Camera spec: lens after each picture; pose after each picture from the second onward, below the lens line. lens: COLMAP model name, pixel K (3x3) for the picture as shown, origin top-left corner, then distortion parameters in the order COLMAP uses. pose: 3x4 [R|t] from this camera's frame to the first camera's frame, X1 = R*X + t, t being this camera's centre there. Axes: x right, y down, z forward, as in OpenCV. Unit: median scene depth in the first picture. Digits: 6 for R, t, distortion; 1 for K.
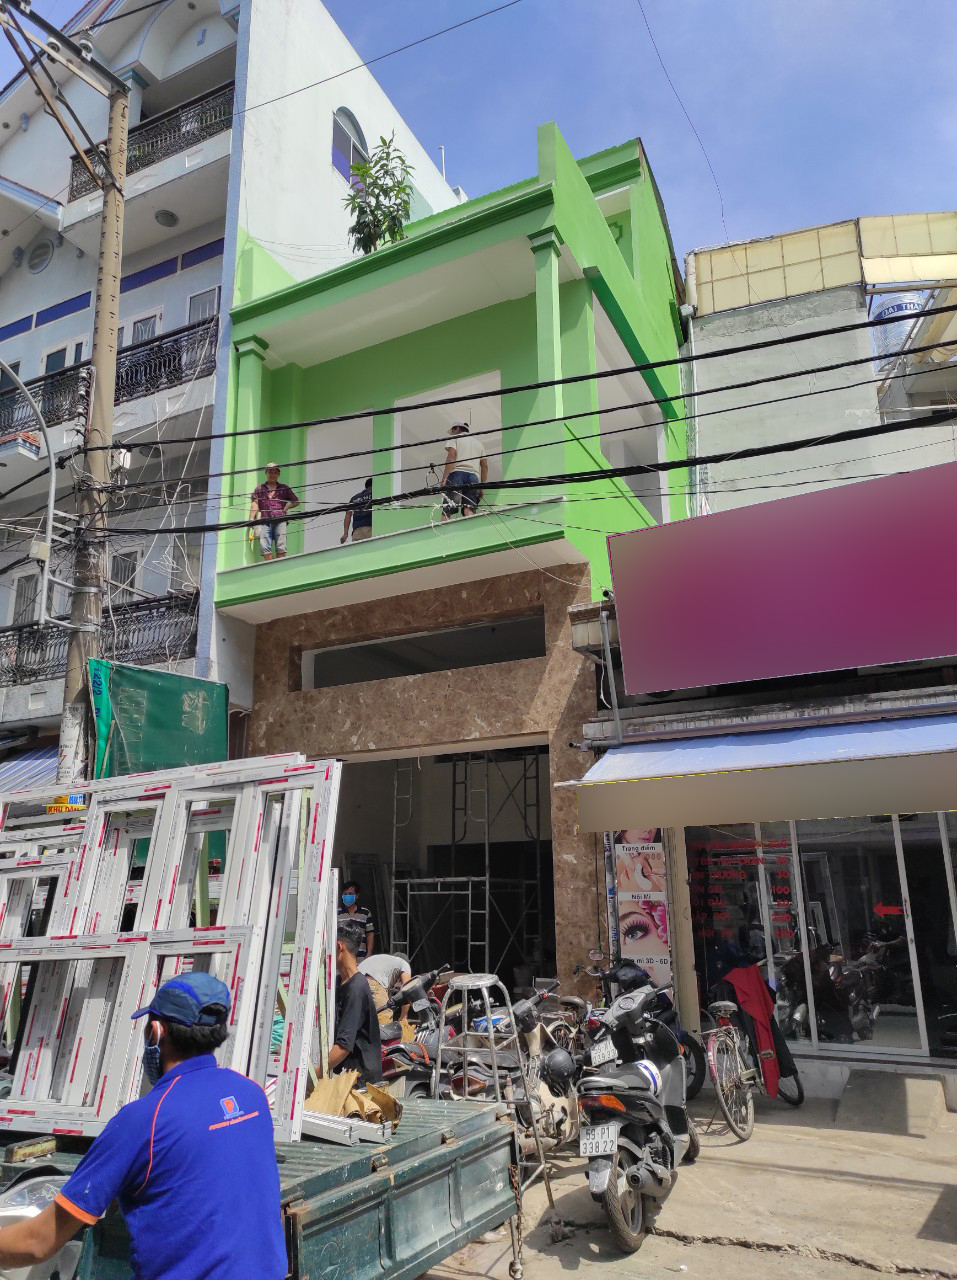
lens RADIAL K [[936.6, 0, 478.5], [0, 936.6, 640.0], [0, 0, 1]] dist [0.124780, -0.114125]
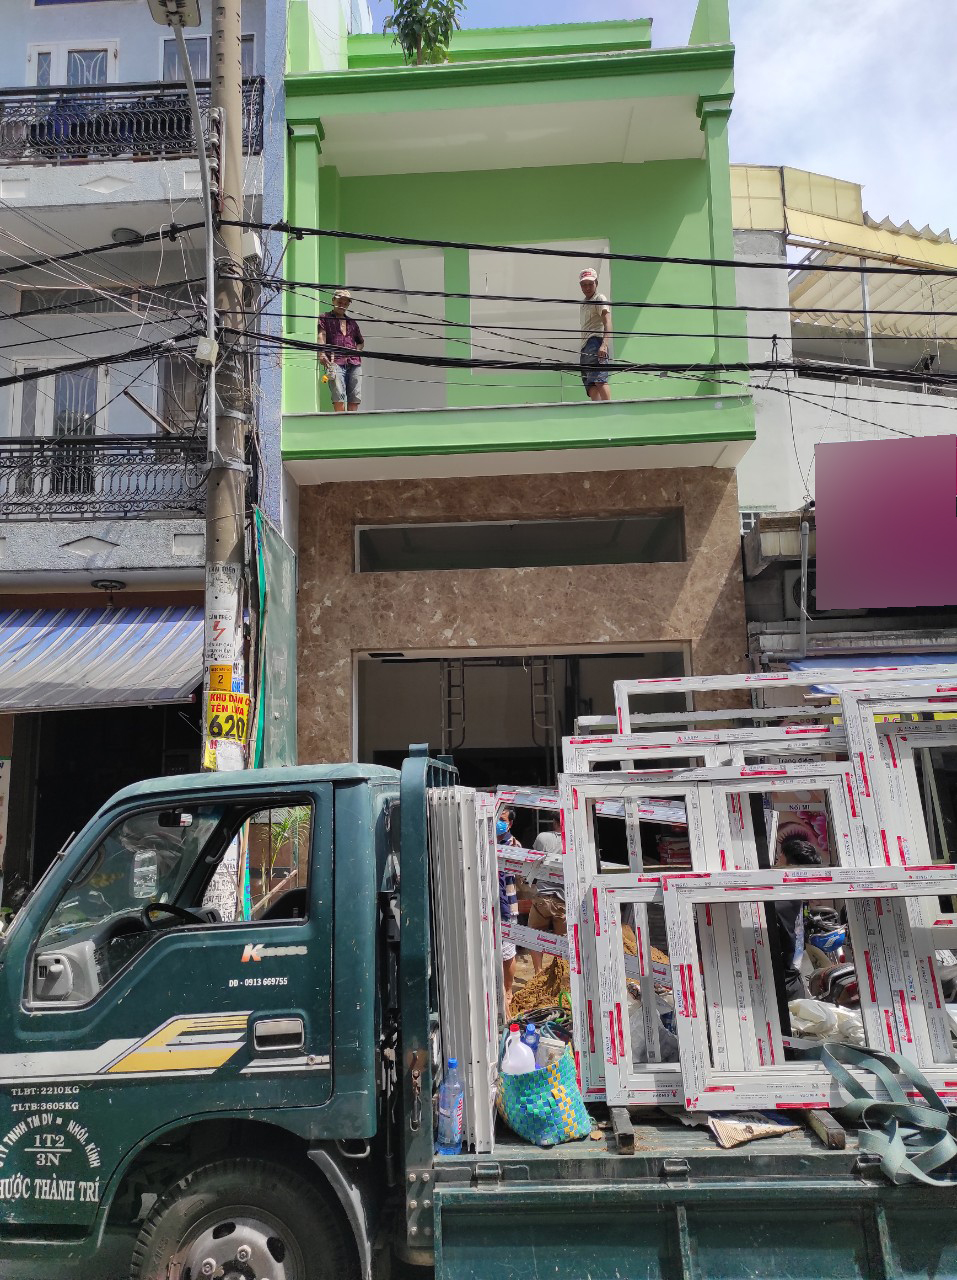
lens RADIAL K [[936.6, 0, 478.5], [0, 936.6, 640.0], [0, 0, 1]] dist [0.124780, -0.114125]
pose [[0.912356, 0.064722, 0.404250, -0.465081], [-0.103960, 0.991685, 0.075856, 0.042404], [-0.395979, -0.111233, 0.911498, 0.186580]]
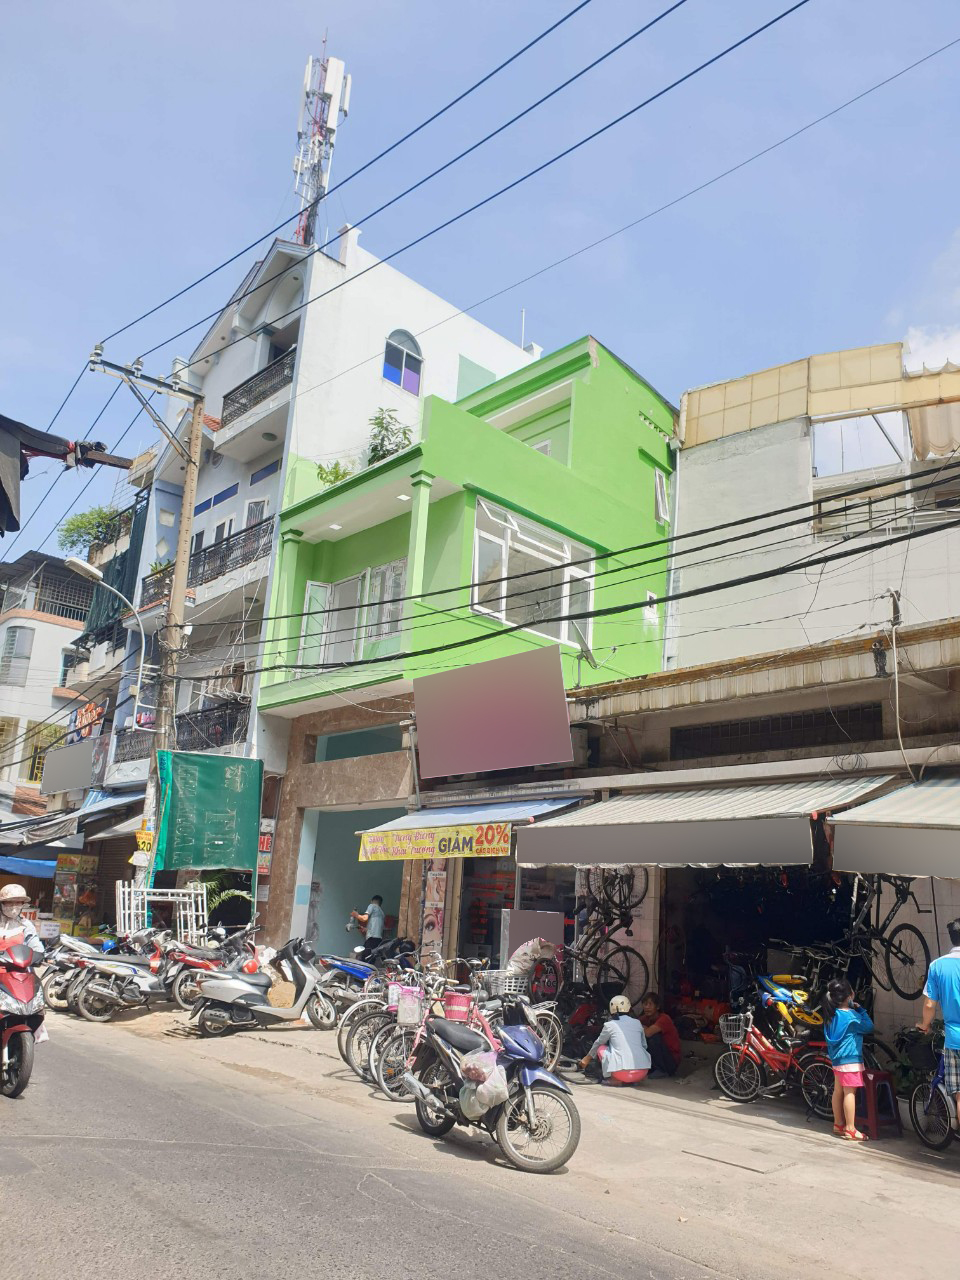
lens RADIAL K [[968.9, 0, 498.2], [0, 968.9, 673.6], [0, 0, 1]] dist [0.144609, -0.000733]
pose [[0.943155, -0.012945, -0.332101, 0.674717], [0.016349, 0.999839, 0.007457, -0.106149], [0.331951, -0.012463, 0.943214, -0.422260]]
